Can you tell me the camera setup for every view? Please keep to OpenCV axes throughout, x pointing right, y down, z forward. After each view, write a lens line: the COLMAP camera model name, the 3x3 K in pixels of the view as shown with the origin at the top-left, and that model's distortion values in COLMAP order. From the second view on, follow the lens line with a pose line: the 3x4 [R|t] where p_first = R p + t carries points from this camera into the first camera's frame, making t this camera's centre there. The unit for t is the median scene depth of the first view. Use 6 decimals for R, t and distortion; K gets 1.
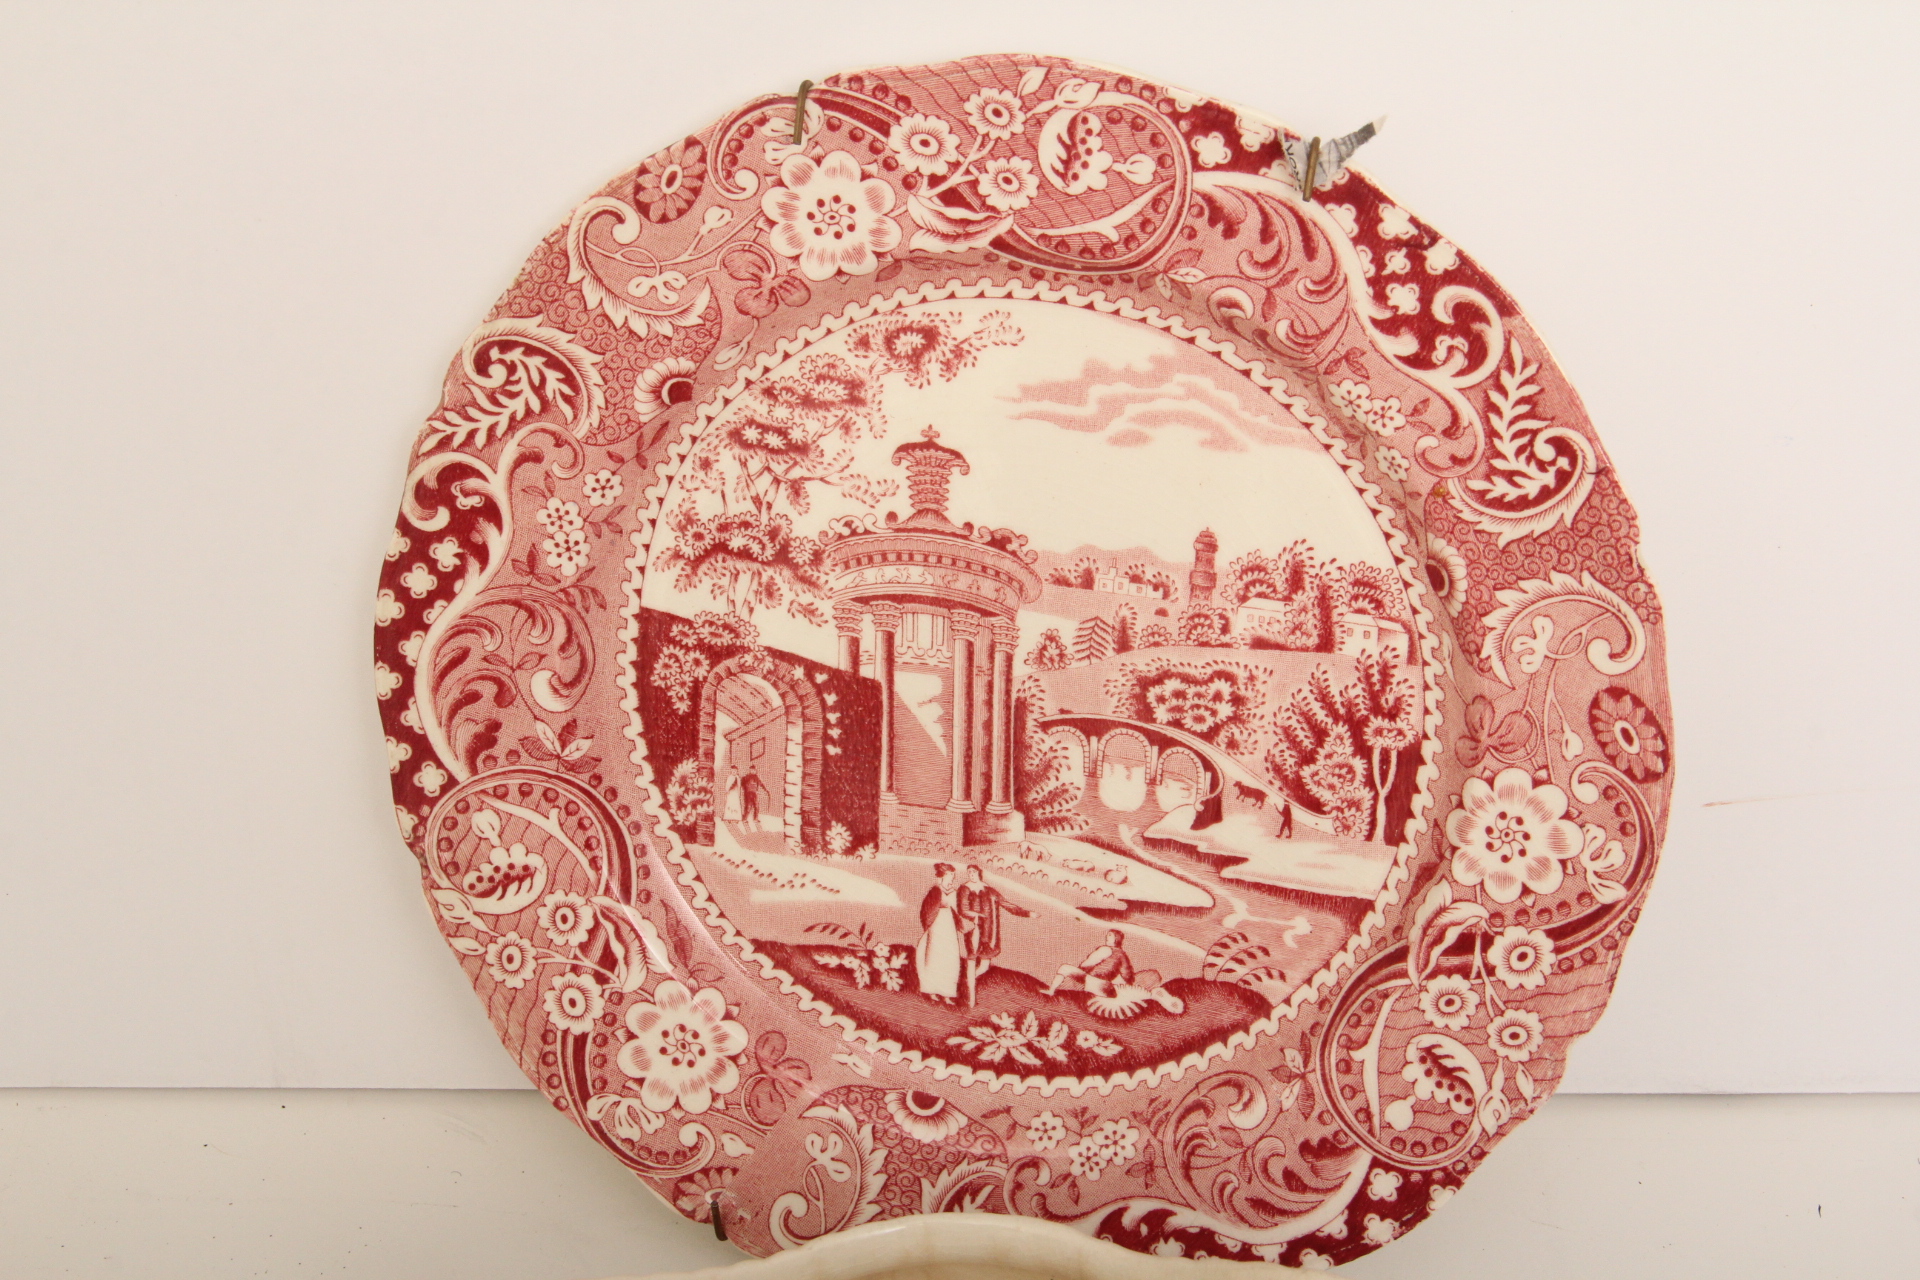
lens RADIAL K [[3551.8, 0, 961.9], [0, 3551.8, 640.3], [0, 0, 1]] dist [0.123324, 0.000000]
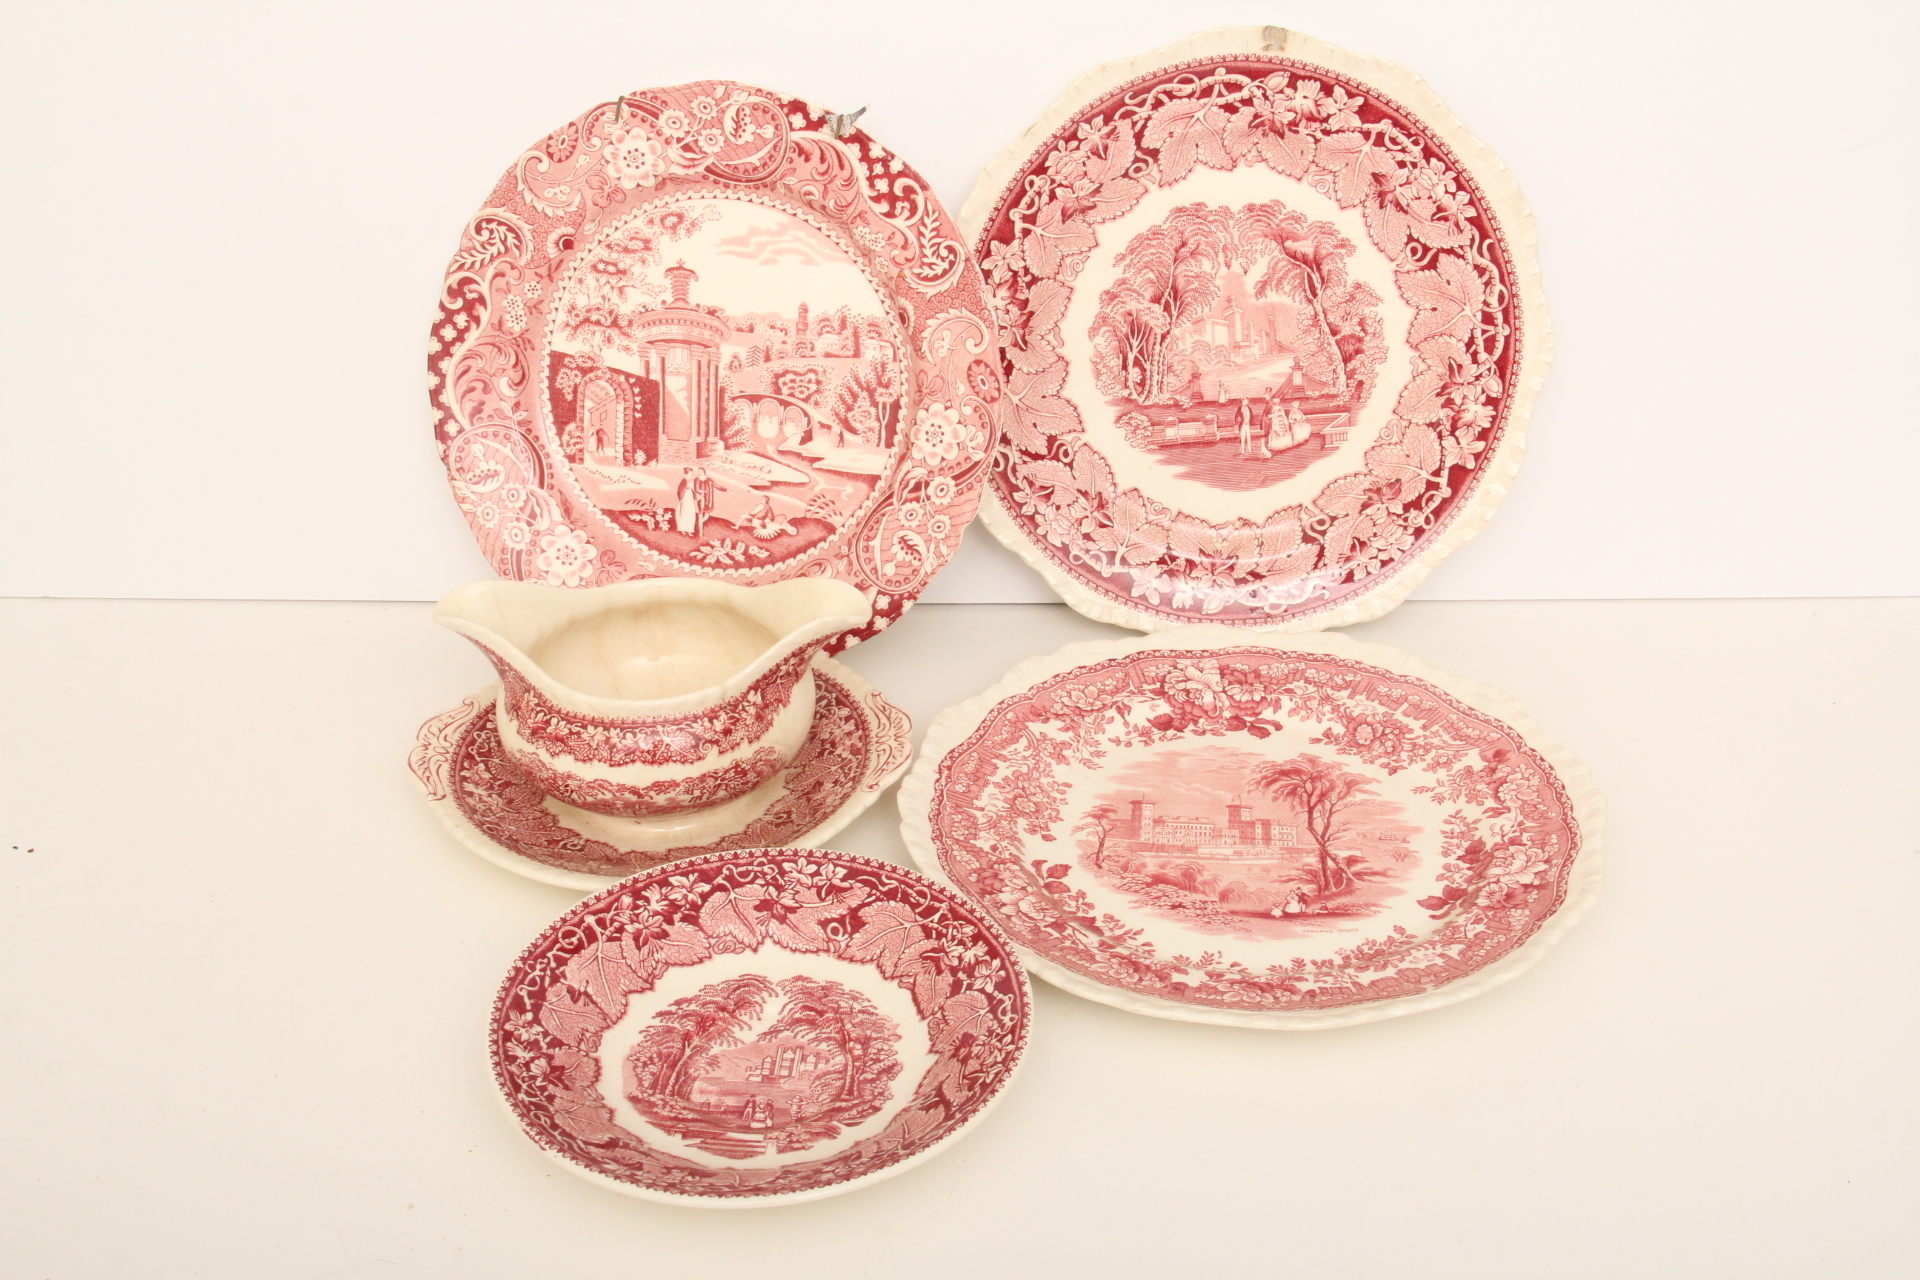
lens RADIAL K [[2398.2, 0, 957.8], [0, 2398.2, 639.5], [0, 0, 1]] dist [-0.019227, 0.000000]
pose [[0.999937, 0.007457, 0.008425, 0.152189], [-0.006468, 0.993701, -0.111875, 0.339329], [-0.009206, 0.111814, 0.993687, -0.452195]]
